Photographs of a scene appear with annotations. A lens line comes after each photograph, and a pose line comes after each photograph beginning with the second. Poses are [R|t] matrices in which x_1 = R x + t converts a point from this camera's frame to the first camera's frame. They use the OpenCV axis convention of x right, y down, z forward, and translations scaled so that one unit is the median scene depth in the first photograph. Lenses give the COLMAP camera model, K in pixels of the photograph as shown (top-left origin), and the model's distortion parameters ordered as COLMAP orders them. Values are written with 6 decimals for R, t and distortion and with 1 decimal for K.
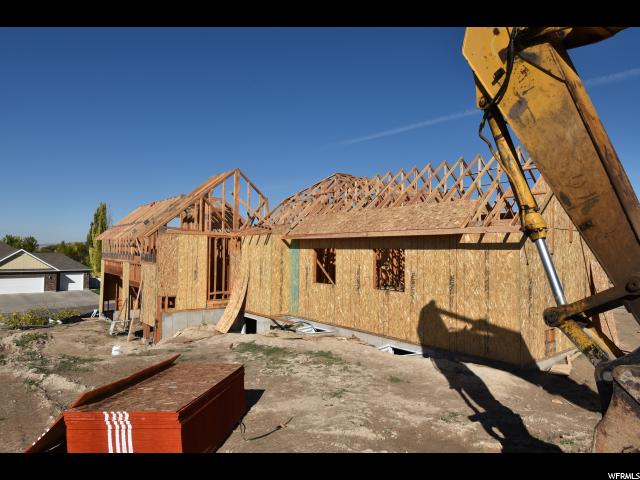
lens RADIAL K [[407.8, 0, 321.7], [0, 407.8, 238.9], [0, 0, 1]] dist [0.001647, -0.014230]
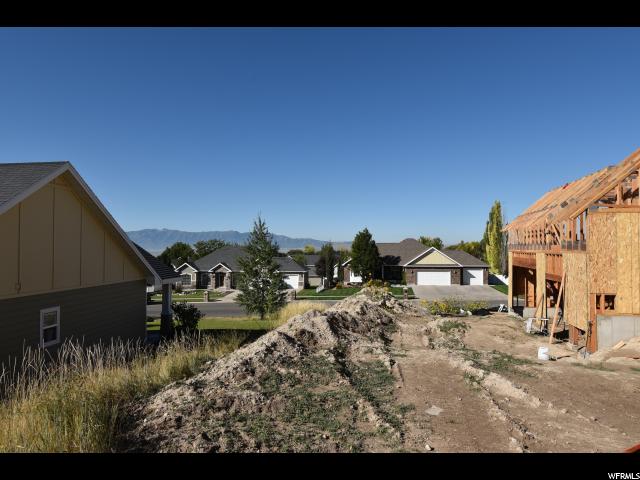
lens RADIAL K [[407.8, 0, 321.6], [0, 407.8, 242.9], [0, 0, 1]] dist [0.001647, -0.014230]
pose [[0.625181, -0.026283, -0.780037, -0.092121], [0.035851, 0.999345, -0.004939, 0.024277], [0.779656, -0.024877, 0.625713, 0.087485]]
